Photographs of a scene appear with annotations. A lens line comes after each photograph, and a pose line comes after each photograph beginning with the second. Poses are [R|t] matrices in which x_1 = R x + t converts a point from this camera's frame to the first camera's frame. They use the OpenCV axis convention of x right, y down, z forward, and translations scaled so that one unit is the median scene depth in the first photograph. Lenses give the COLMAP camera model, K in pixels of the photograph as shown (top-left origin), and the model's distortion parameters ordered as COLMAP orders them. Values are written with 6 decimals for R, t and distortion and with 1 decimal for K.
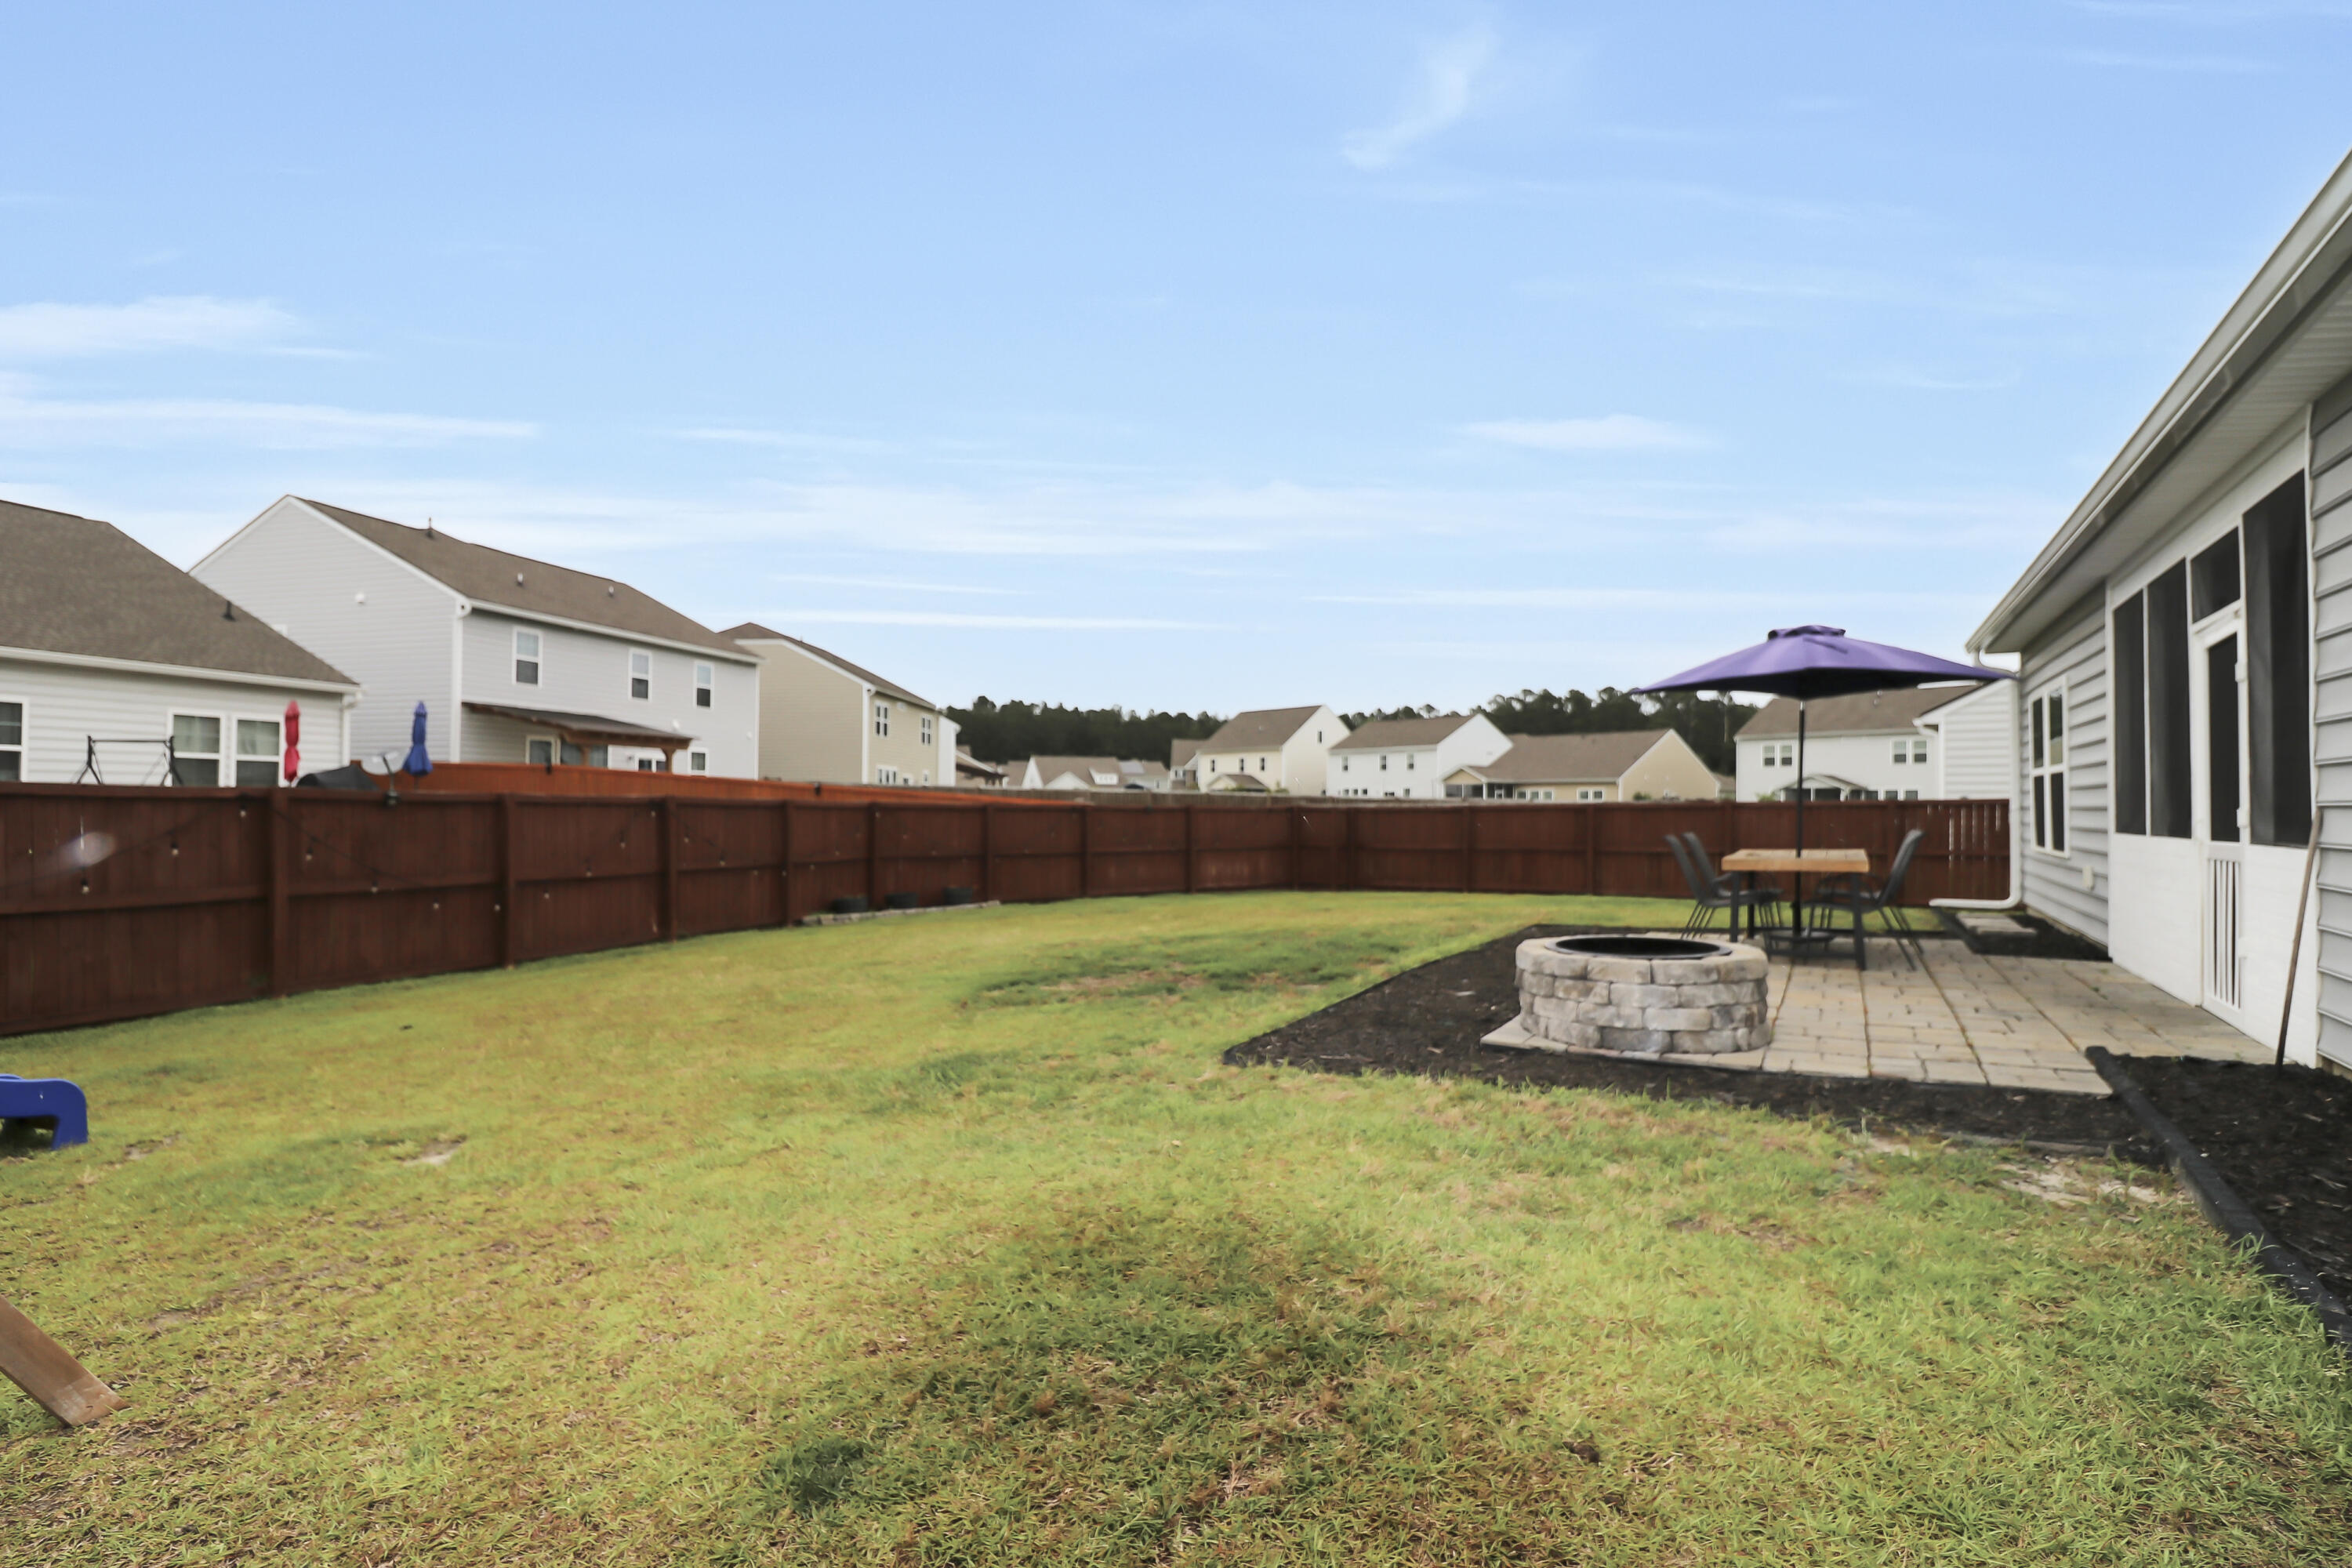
lens RADIAL K [[1109.1, 0, 1152.5], [0, 1109.1, 777.1], [0, 0, 1]] dist [0.002915, -0.015574]
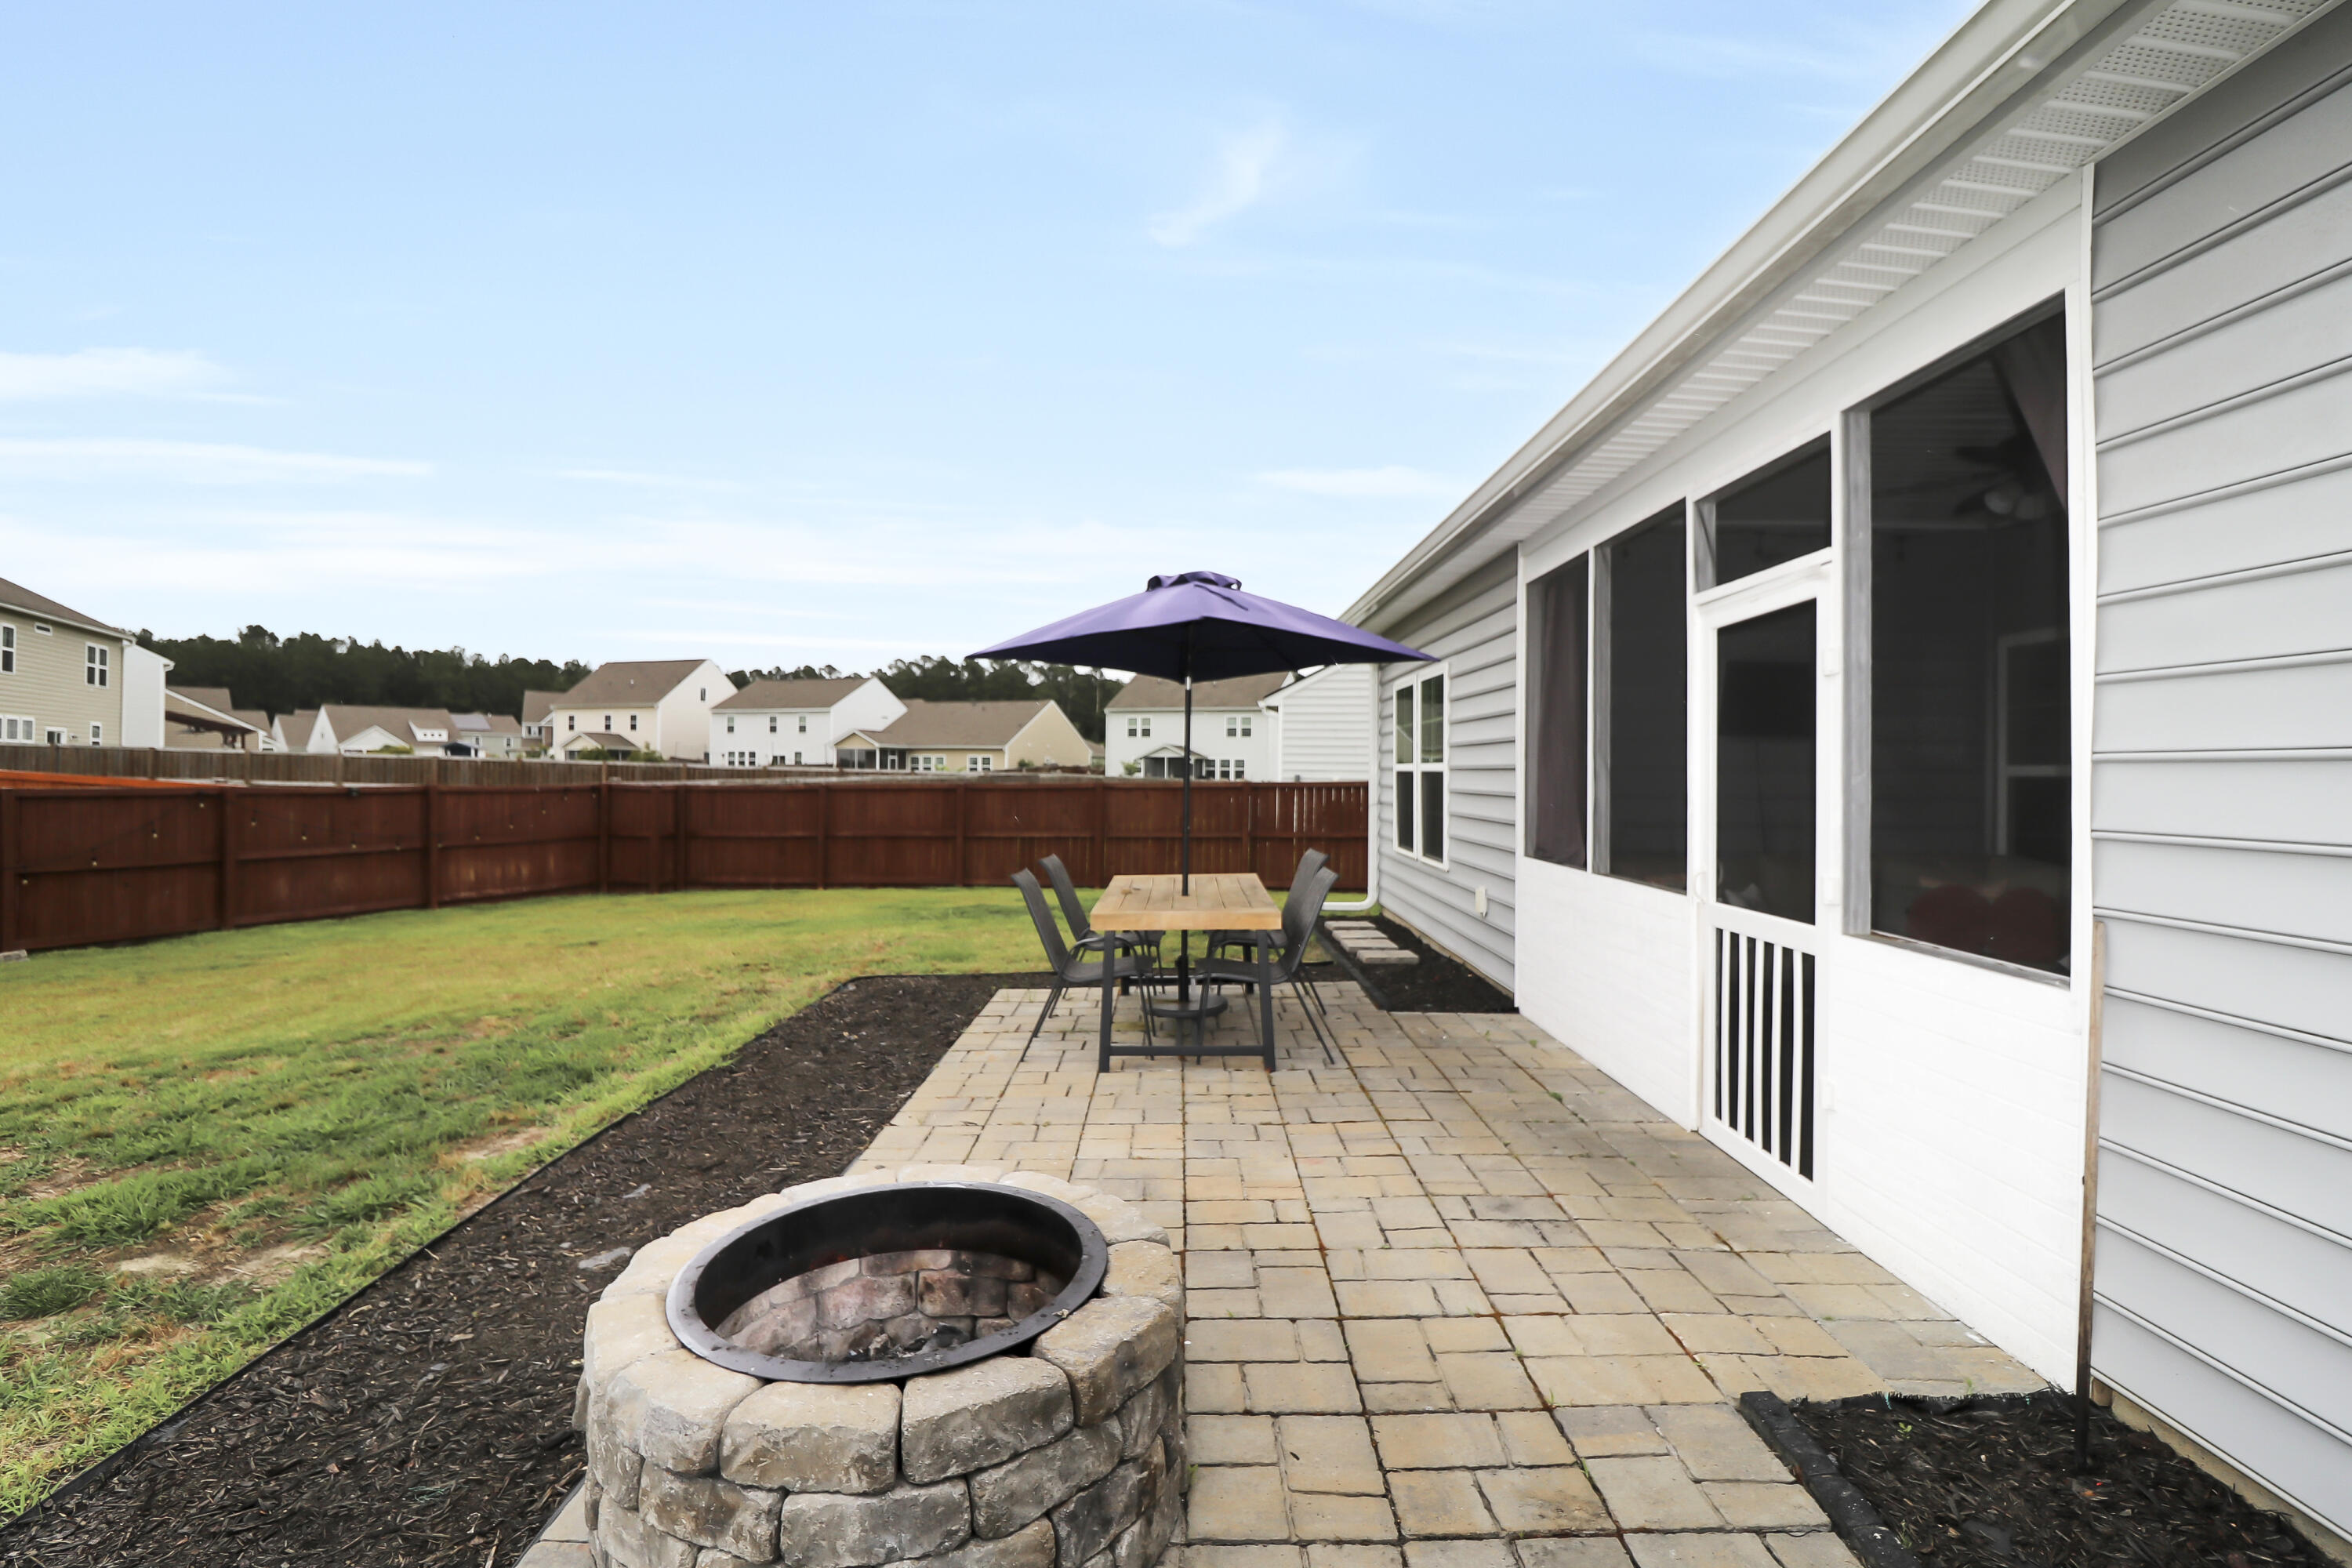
lens RADIAL K [[1109.1, 0, 1152.5], [0, 1109.1, 777.1], [0, 0, 1]] dist [0.002915, -0.015574]
pose [[0.864022, 0.000964, 0.503453, 0.072526], [-0.018083, 0.999412, 0.029120, -0.008708], [-0.503129, -0.034265, 0.863532, 0.141156]]
